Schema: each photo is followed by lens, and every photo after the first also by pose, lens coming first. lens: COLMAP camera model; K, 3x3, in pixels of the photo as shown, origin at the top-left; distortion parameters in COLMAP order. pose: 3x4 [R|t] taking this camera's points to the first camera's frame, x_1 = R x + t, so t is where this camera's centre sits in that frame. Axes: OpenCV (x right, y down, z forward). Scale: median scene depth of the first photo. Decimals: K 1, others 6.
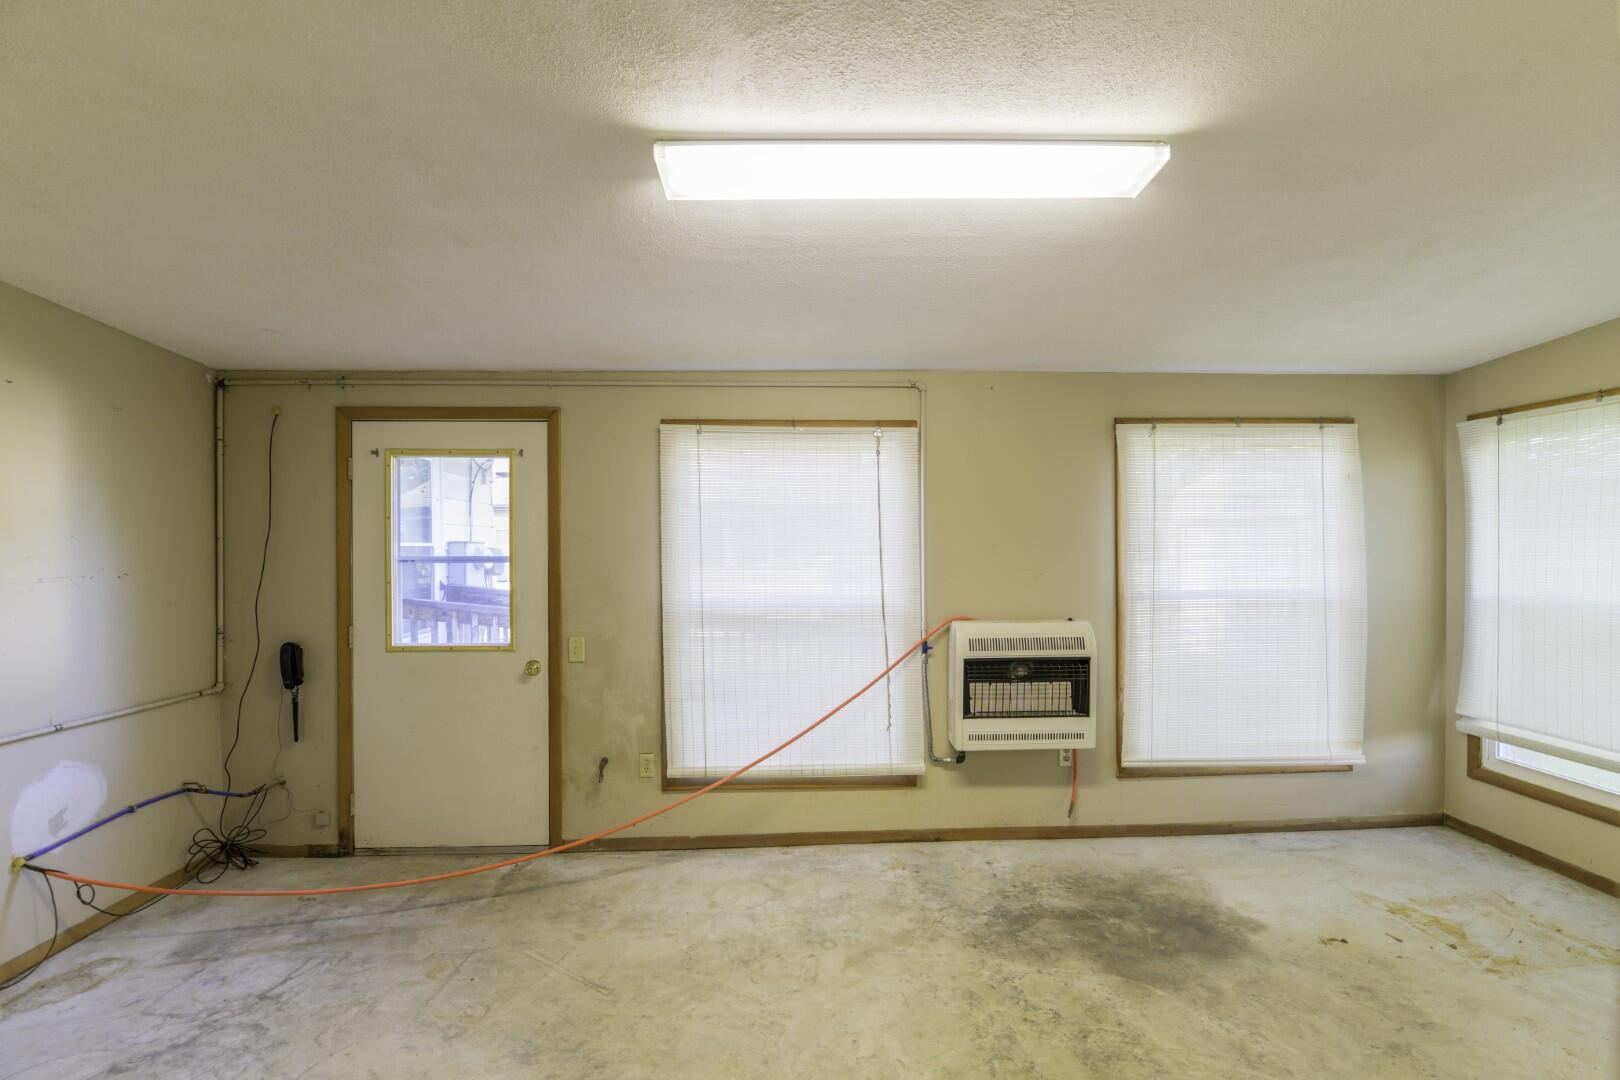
lens RADIAL K [[706.2, 0, 813.2], [0, 706.2, 549.0], [0, 0, 1]] dist [-0.003532, -0.005307]
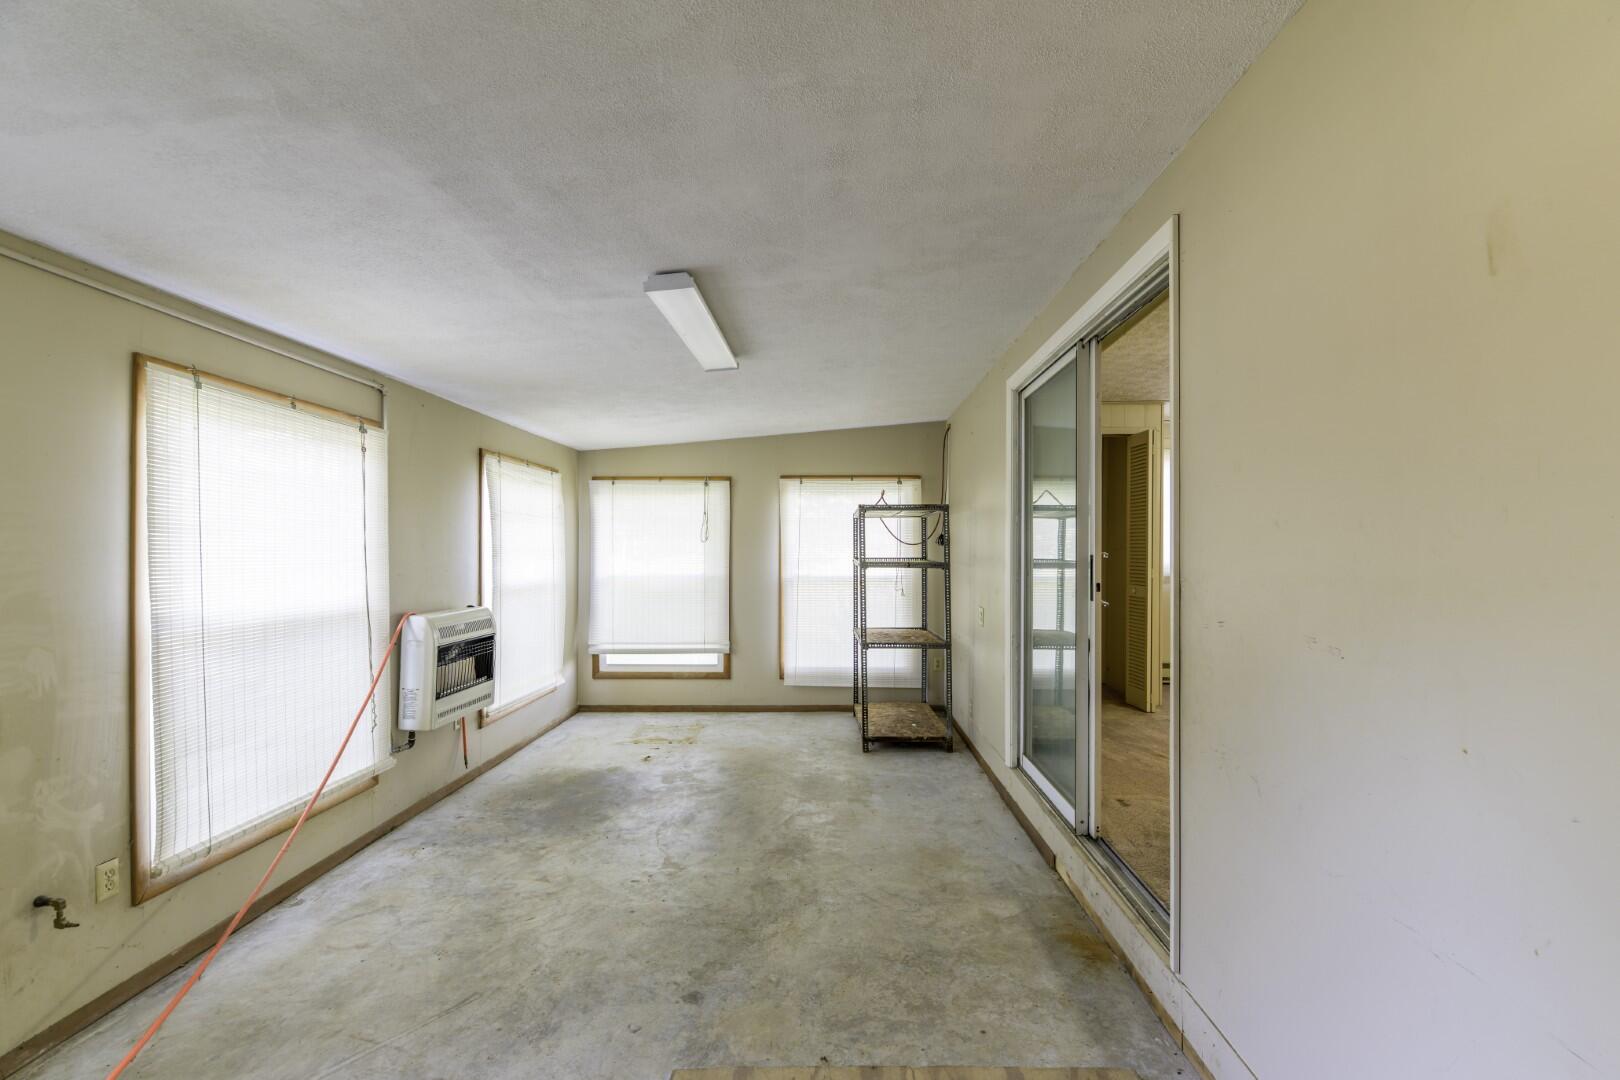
lens RADIAL K [[706.2, 0, 812.0], [0, 706.2, 546.1], [0, 0, 1]] dist [-0.003532, -0.005307]
pose [[0.079386, 0.010833, 0.996785, -0.834863], [0.004514, 0.999927, -0.011227, 0.010329], [-0.996834, 0.005391, 0.079331, 0.306018]]
